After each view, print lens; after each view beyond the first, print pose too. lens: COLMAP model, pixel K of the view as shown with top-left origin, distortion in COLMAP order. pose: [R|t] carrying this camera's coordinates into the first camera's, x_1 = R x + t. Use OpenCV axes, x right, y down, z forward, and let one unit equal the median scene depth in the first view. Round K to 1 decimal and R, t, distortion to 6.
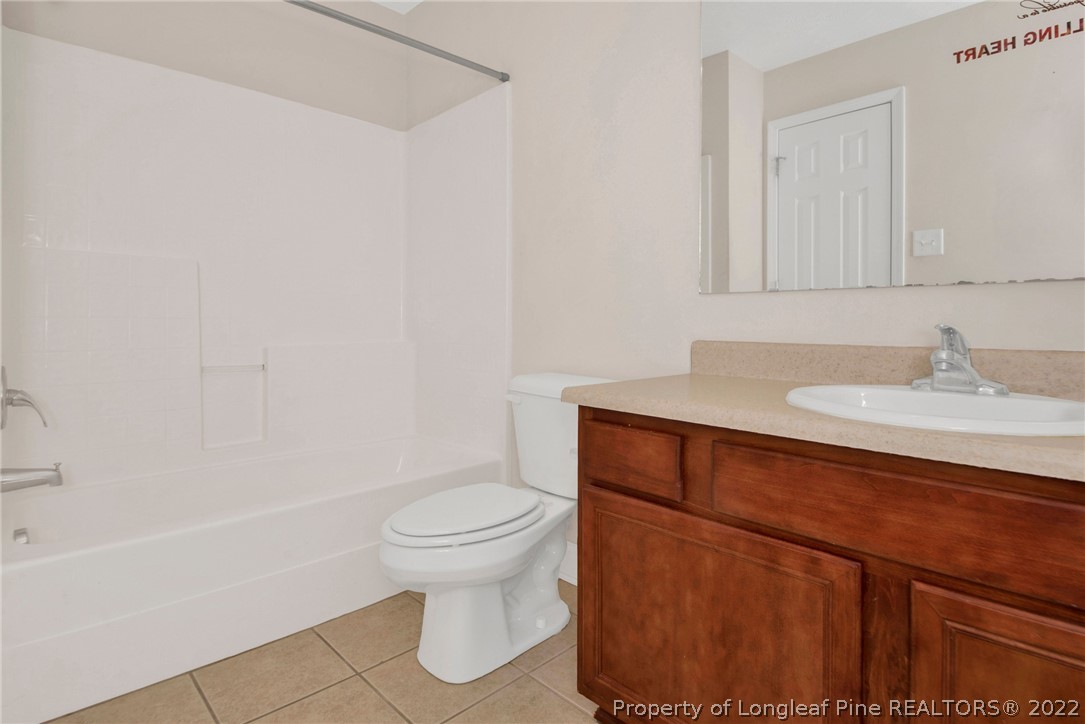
lens RADIAL K [[518.2, 0, 495.2], [0, 518.2, 323.4], [0, 0, 1]] dist [-0.001277, -0.009953]
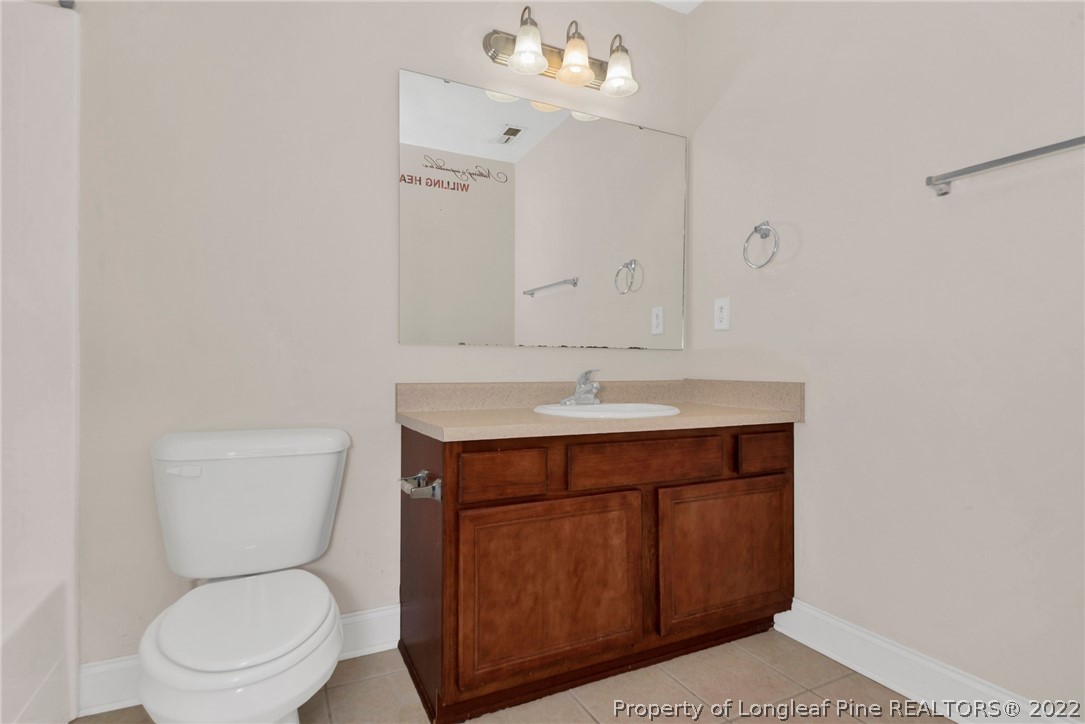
lens RADIAL K [[518.2, 0, 542.7], [0, 518.2, 364.0], [0, 0, 1]] dist [-0.001277, -0.009953]
pose [[0.313520, 0.007715, 0.949550, -1.012406], [-0.001453, 0.999970, -0.007645, -0.001540], [-0.949581, 0.001017, 0.313521, 0.569429]]
